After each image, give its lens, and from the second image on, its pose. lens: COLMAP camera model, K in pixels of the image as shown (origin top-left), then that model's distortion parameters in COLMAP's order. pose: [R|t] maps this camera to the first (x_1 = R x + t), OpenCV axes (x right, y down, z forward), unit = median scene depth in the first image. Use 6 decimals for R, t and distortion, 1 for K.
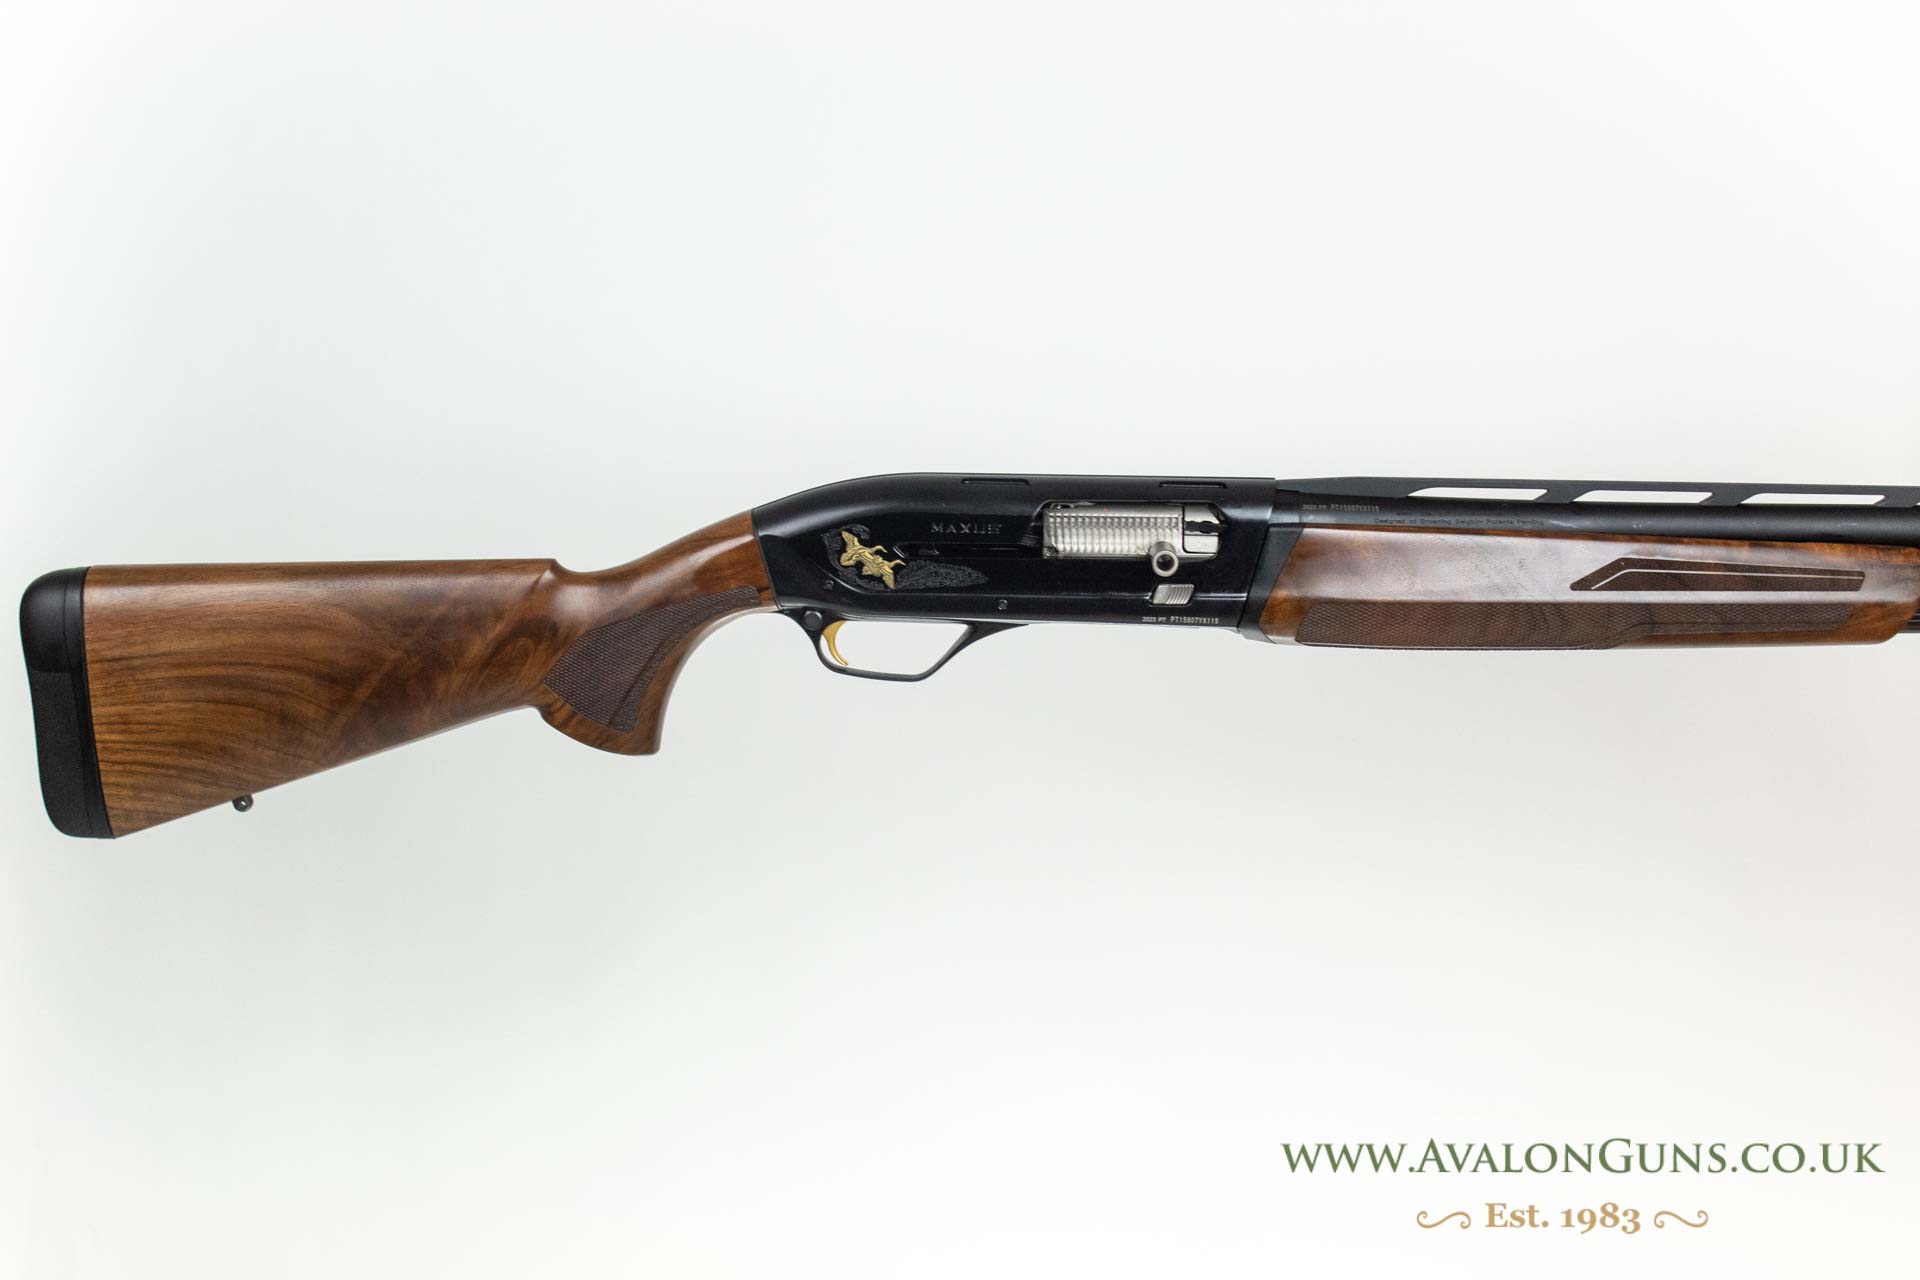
lens RADIAL K [[3144.2, 0, 959.5], [0, 3144.2, 639.7], [0, 0, 1]] dist [0.024127, 0.000000]
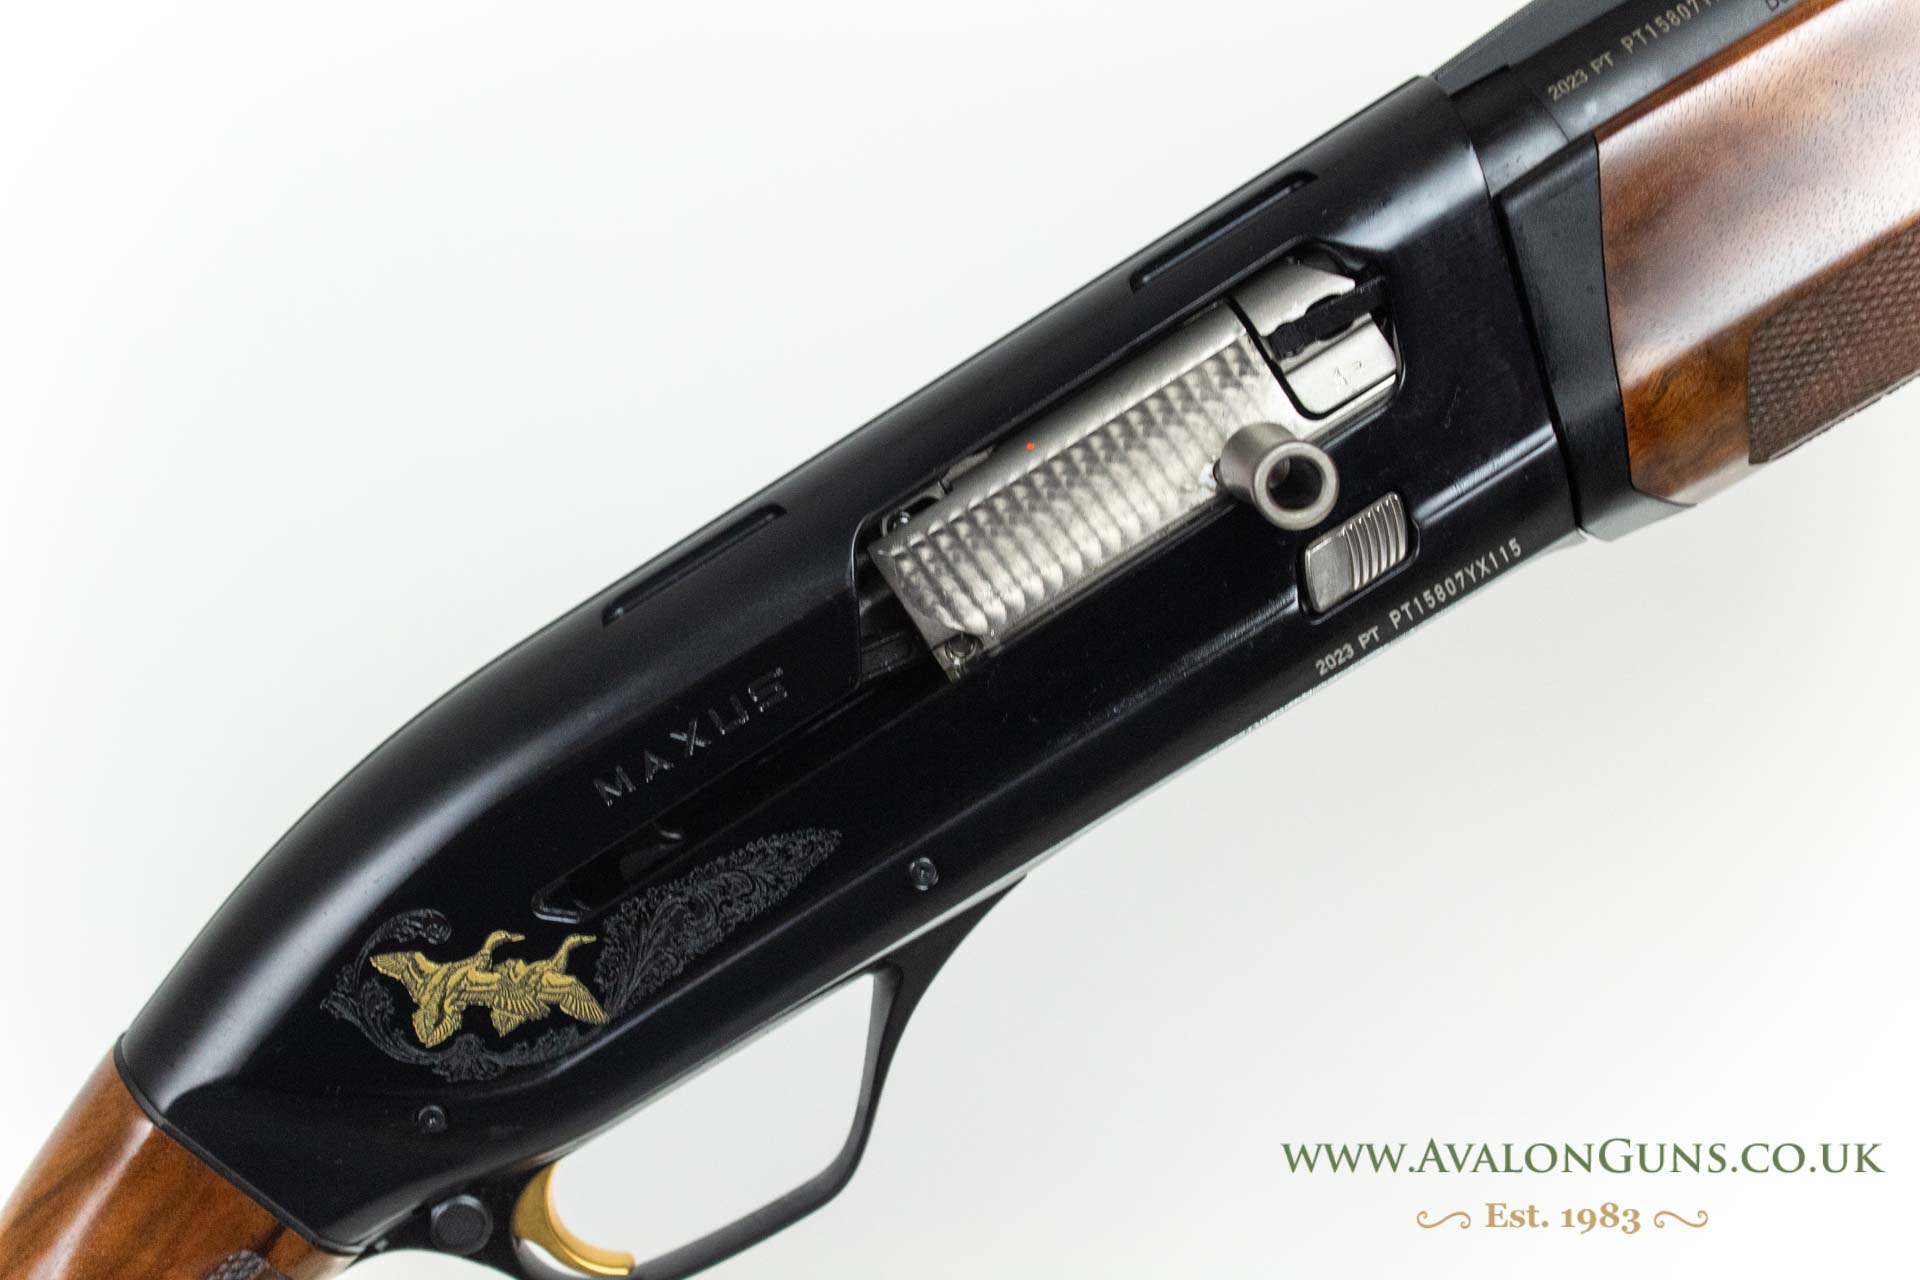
lens RADIAL K [[3144.2, 0, 960.7], [0, 3144.2, 640.0], [0, 0, 1]] dist [0.024127, 0.000000]
pose [[0.837163, -0.546891, -0.008288, 0.032407], [0.546857, 0.837203, -0.006179, -0.026893], [0.010318, 0.000641, 0.999947, 0.683591]]
